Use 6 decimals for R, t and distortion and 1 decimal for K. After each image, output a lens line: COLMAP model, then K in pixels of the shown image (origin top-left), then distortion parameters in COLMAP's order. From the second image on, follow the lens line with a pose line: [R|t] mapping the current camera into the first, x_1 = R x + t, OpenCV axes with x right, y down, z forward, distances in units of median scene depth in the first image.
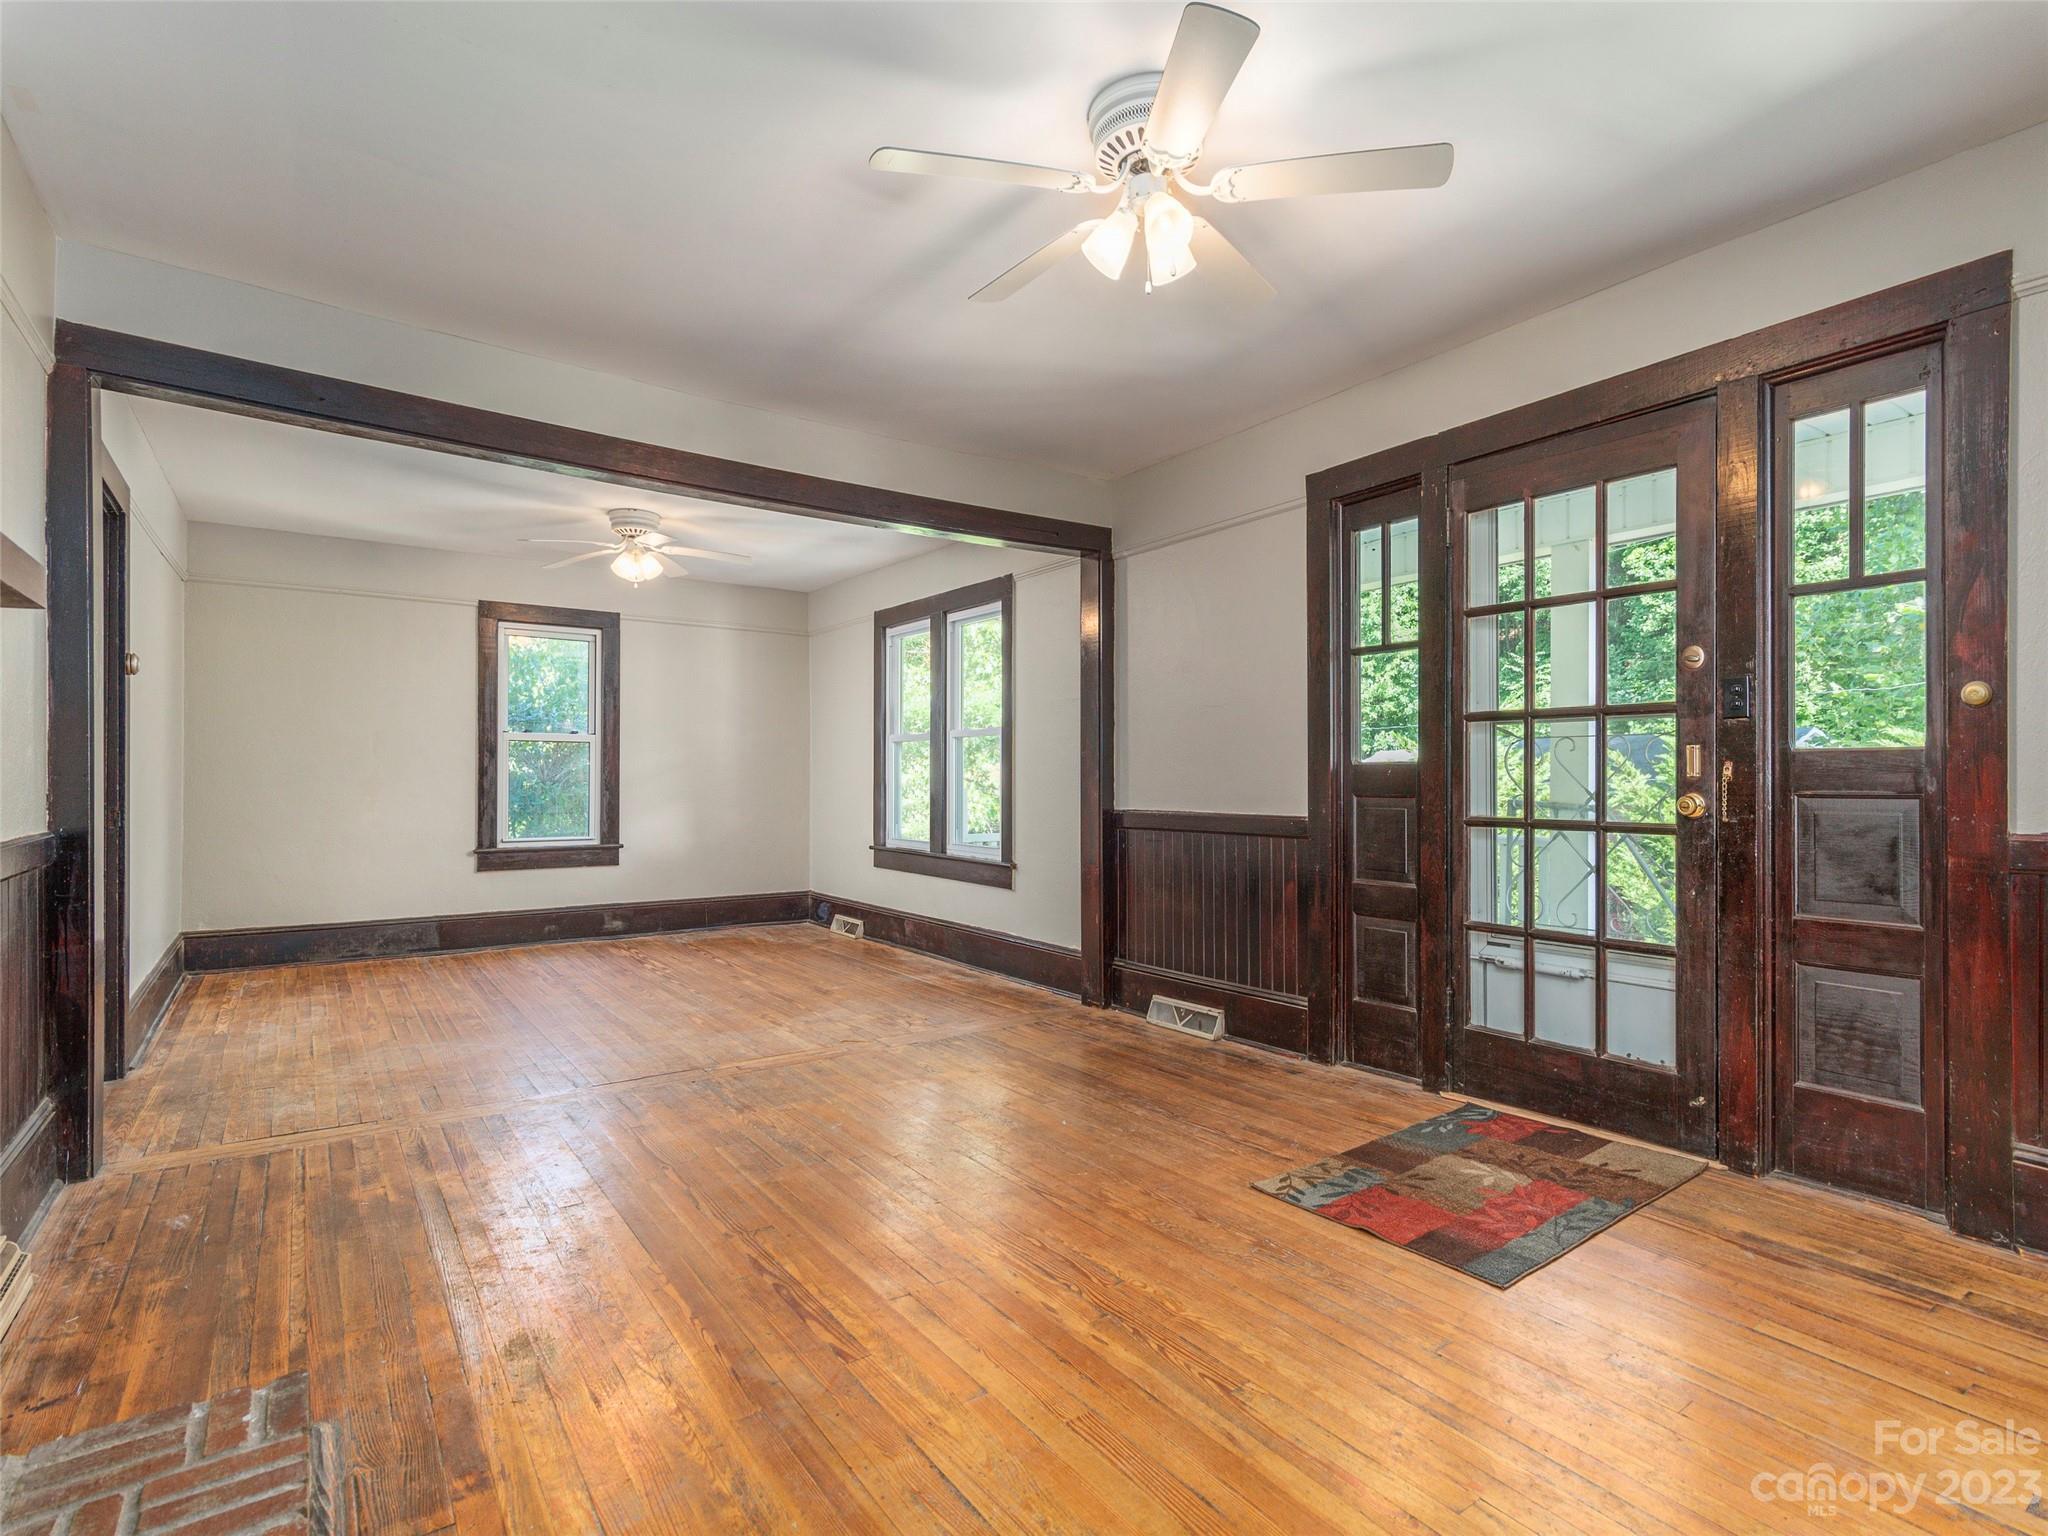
lens RADIAL K [[1007.1, 0, 1024.0], [0, 1007.1, 768.0], [0, 0, 1]] dist [0.015228, -0.000238]
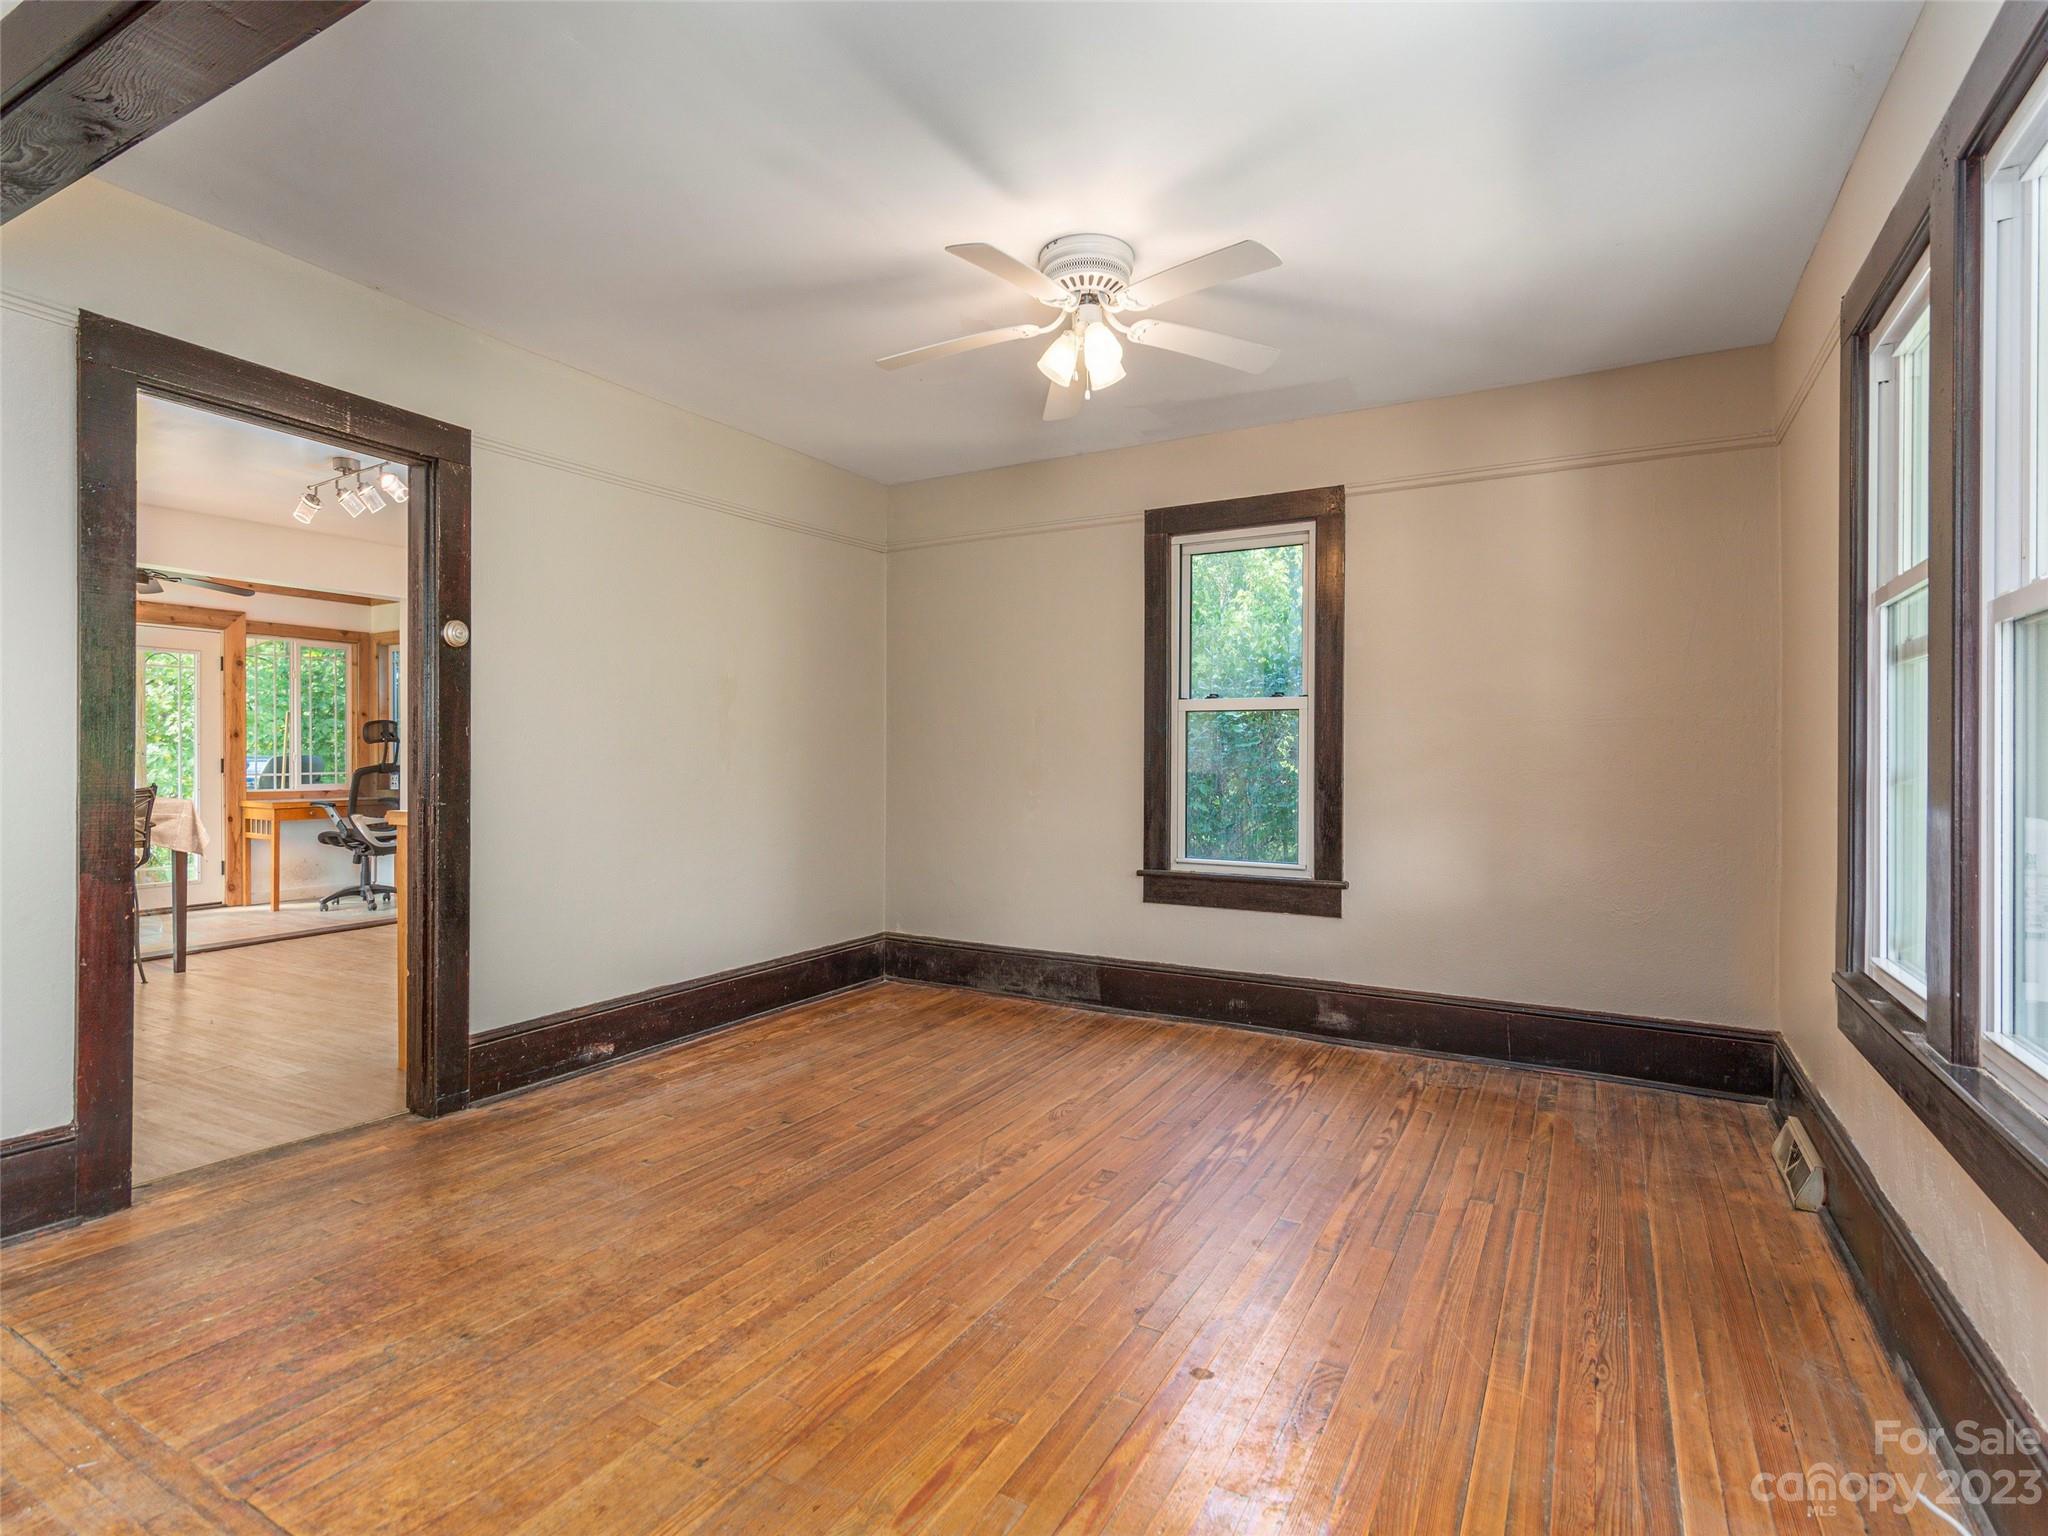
lens RADIAL K [[1007.1, 0, 1024.0], [0, 1007.1, 768.0], [0, 0, 1]] dist [0.015228, -0.000238]
pose [[0.416377, 0.005883, -0.909173, 0.057492], [0.008310, 0.999913, 0.010276, 0.001468], [0.909154, -0.011834, 0.416292, 0.627022]]
